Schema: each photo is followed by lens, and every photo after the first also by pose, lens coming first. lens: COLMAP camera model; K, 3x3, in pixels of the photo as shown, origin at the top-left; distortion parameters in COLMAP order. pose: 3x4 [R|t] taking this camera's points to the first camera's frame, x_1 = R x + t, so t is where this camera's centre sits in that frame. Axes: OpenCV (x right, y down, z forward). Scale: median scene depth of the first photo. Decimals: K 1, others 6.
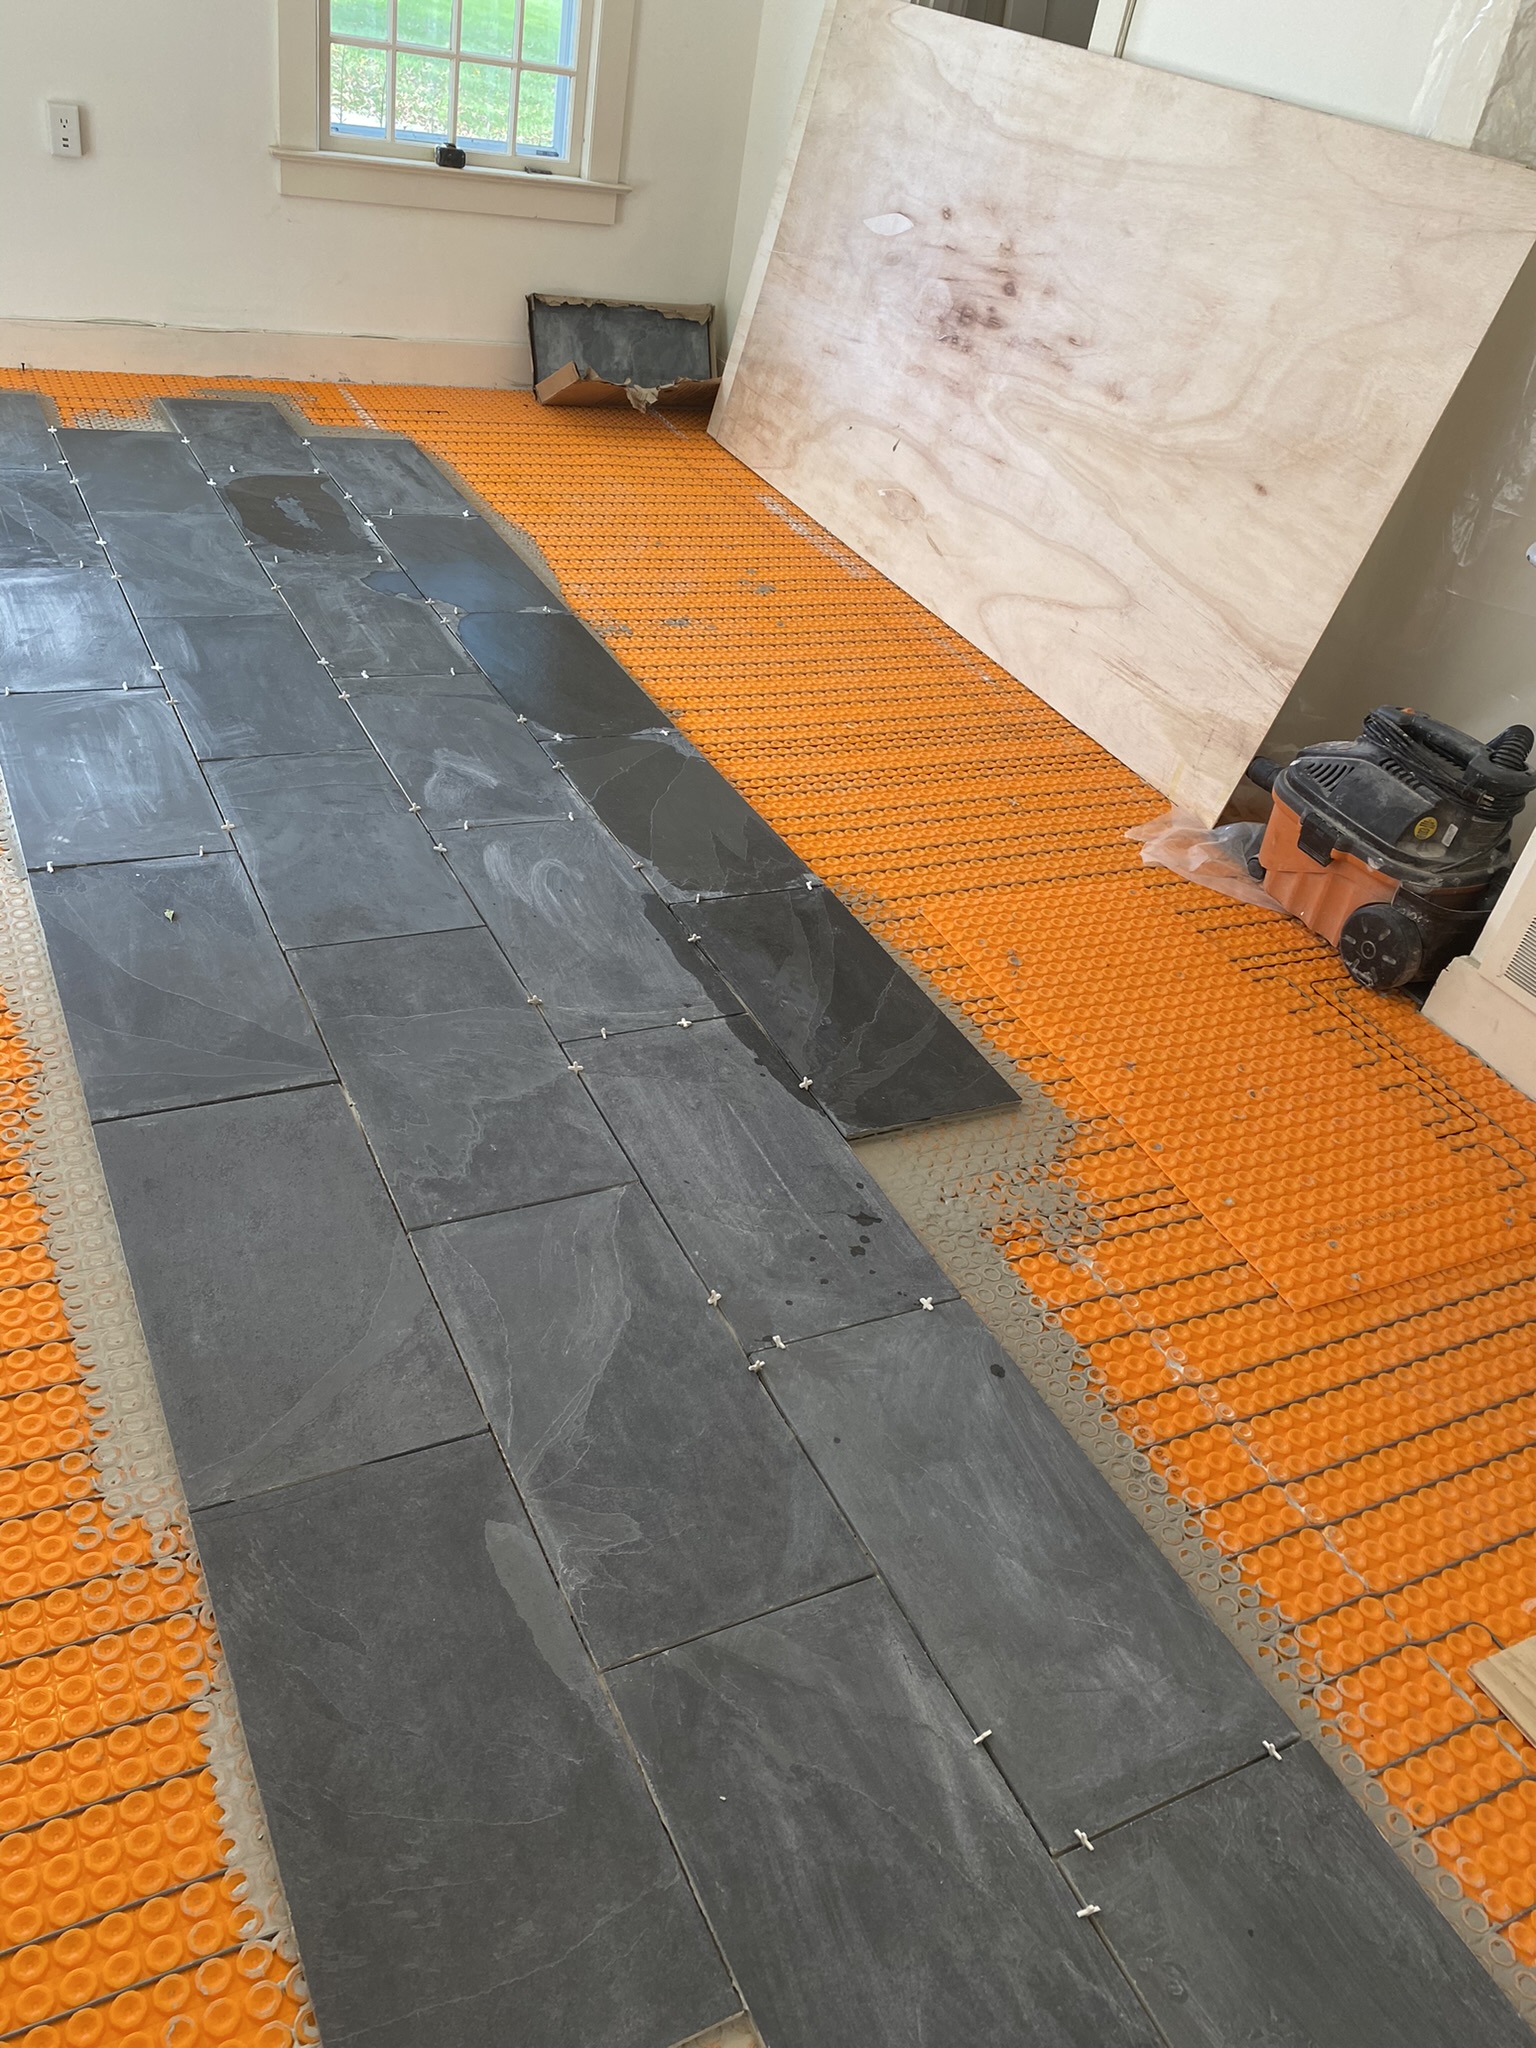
lens RADIAL K [[1541.6, 0, 750.4], [0, 1541.6, 1012.7], [0, 0, 1]] dist [0.052655, -0.066126]
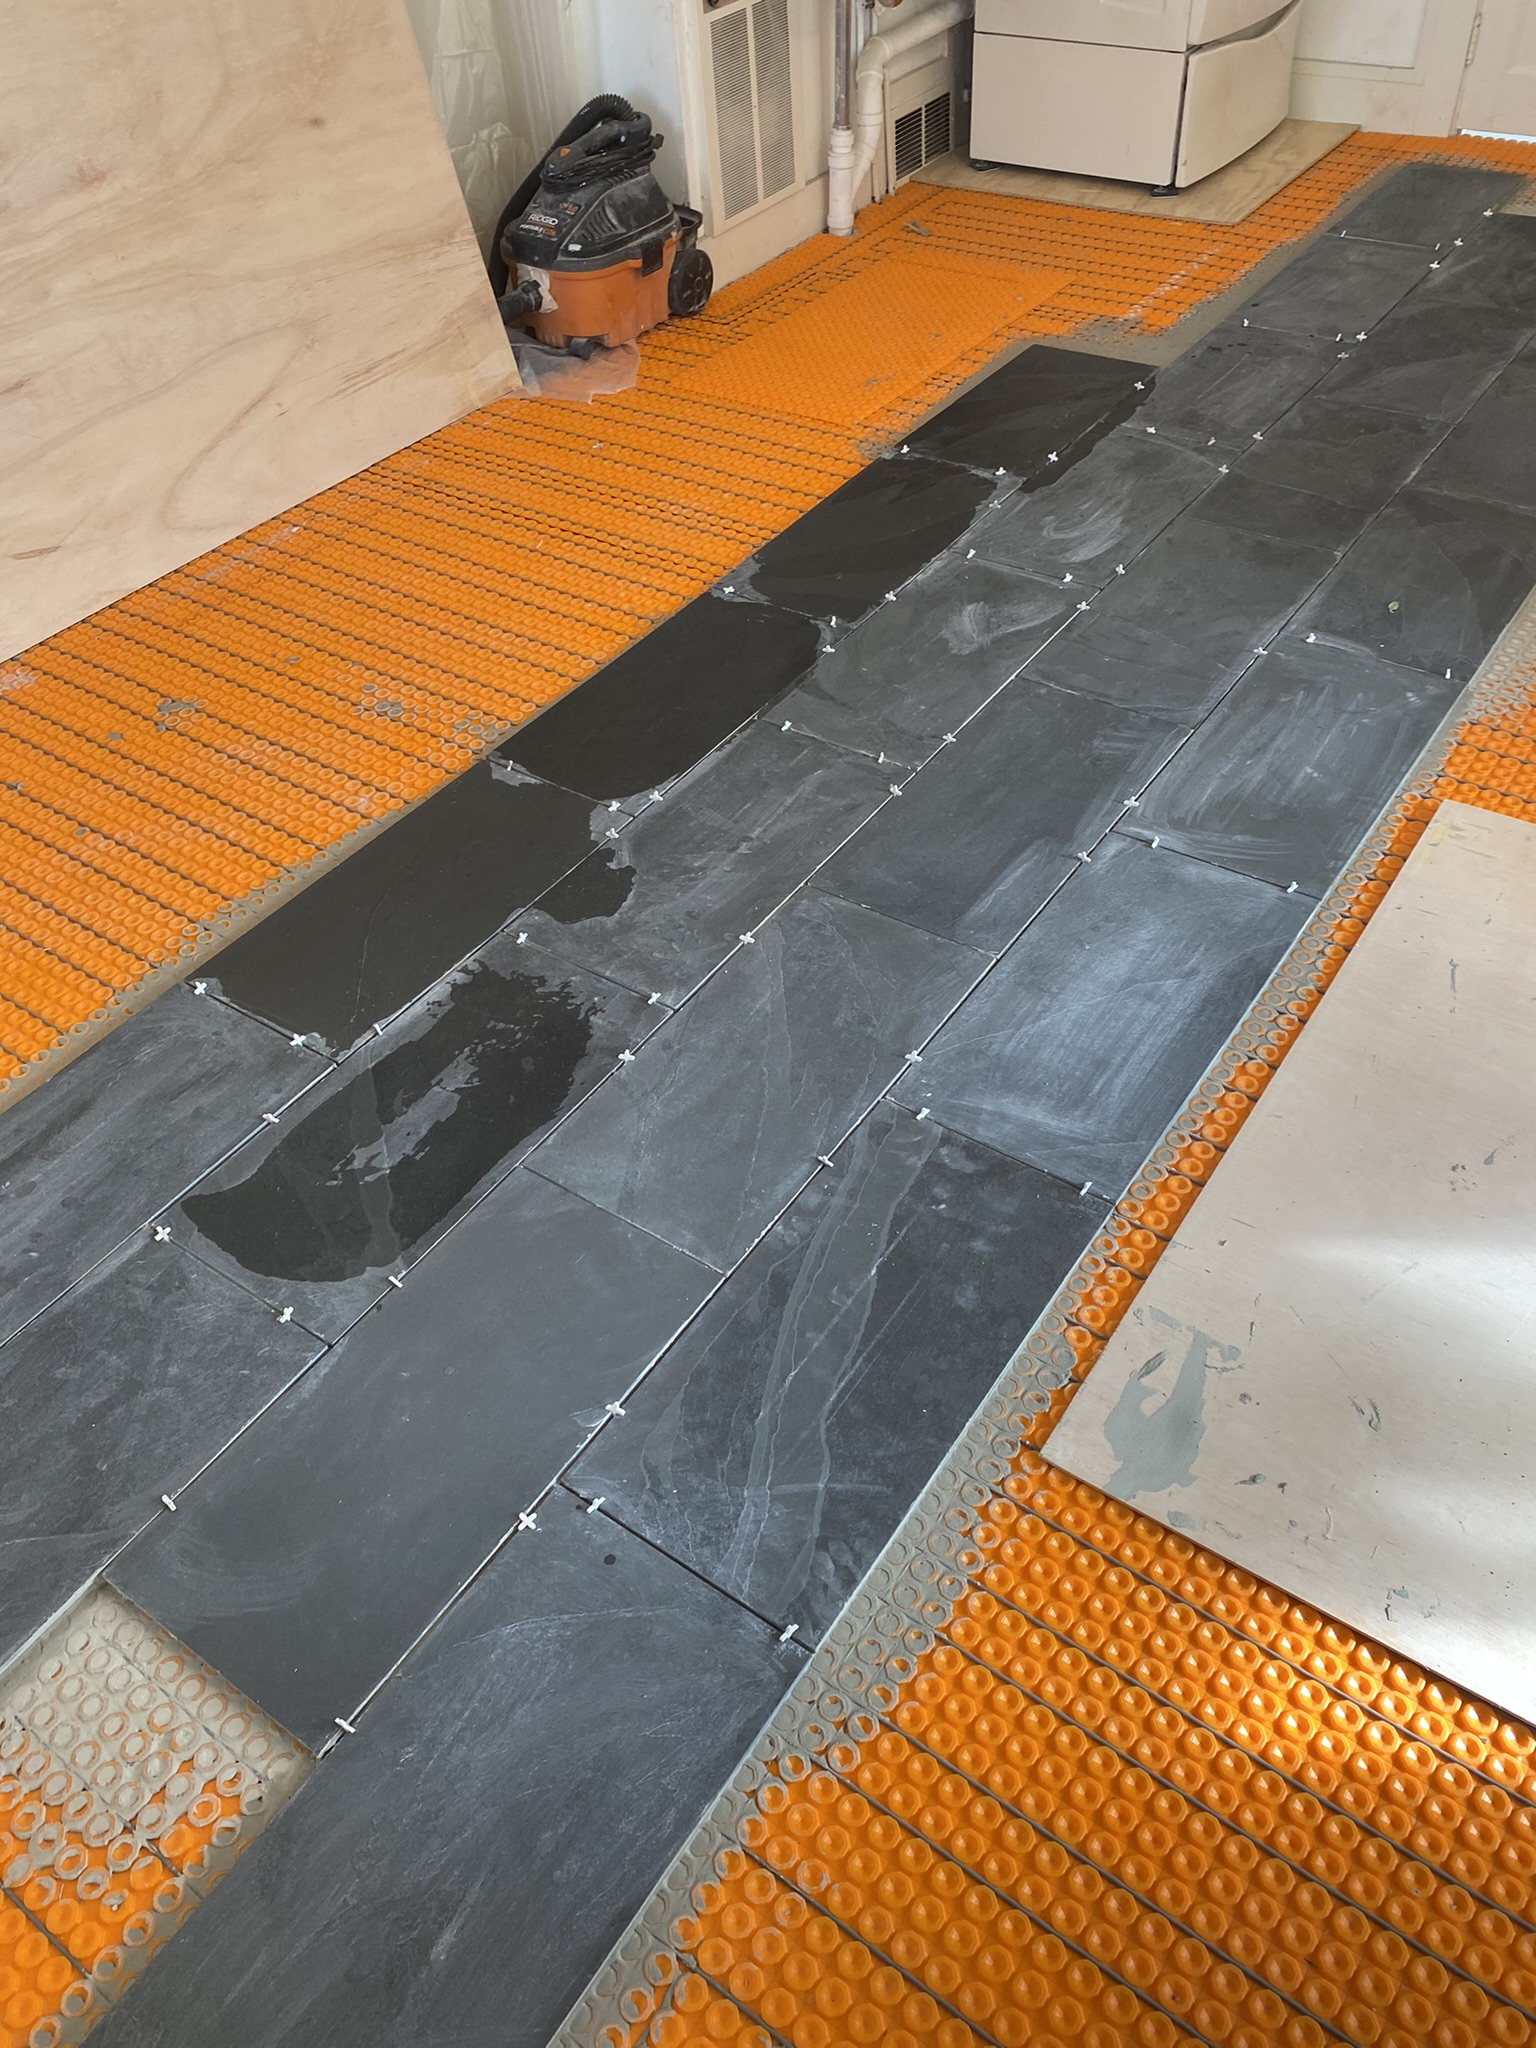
lens RADIAL K [[1541.6, 0, 752.8], [0, 1541.6, 1024.6], [0, 0, 1]] dist [0.052655, -0.066126]
pose [[-0.468235, -0.704824, 0.532898, -0.727784], [0.500966, 0.285041, 0.817181, -0.847280], [-0.727866, 0.649596, 0.219627, 0.966575]]
